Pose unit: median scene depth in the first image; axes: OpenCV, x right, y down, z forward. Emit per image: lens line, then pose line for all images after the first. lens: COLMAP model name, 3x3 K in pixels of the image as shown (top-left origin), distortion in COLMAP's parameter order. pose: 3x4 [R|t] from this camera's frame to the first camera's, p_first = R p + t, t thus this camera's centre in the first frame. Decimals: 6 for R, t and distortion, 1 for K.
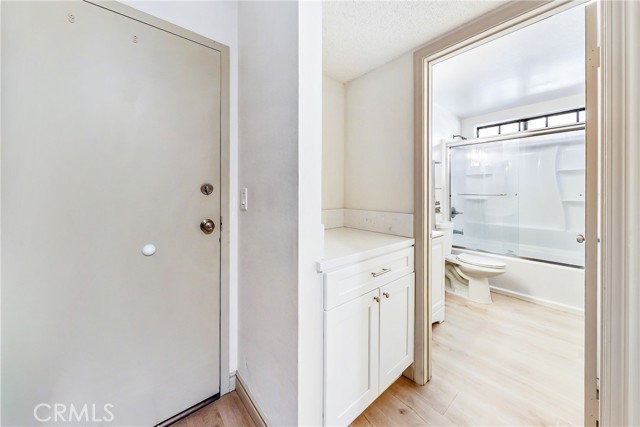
lens RADIAL K [[233.5, 0, 318.3], [0, 233.5, 191.7], [0, 0, 1]] dist [0.001852, -0.000061]
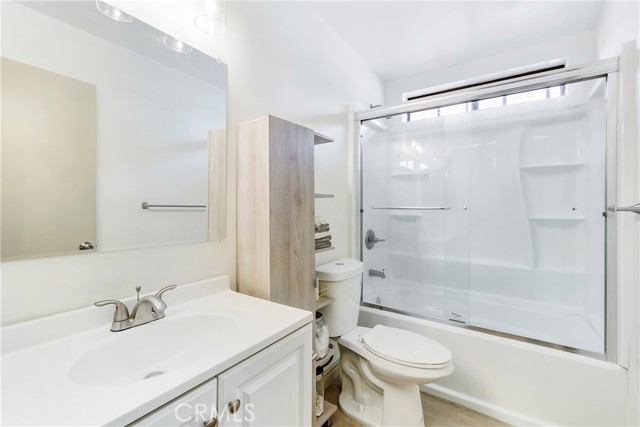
lens RADIAL K [[285.8, 0, 319.1], [0, 285.8, 208.3], [0, 0, 1]] dist [0.004490, 0.000711]
pose [[0.964154, -0.002228, 0.265334, 0.293708], [-0.001136, 0.999921, 0.012524, 0.003518], [-0.265341, -0.012377, 0.964075, 0.386230]]
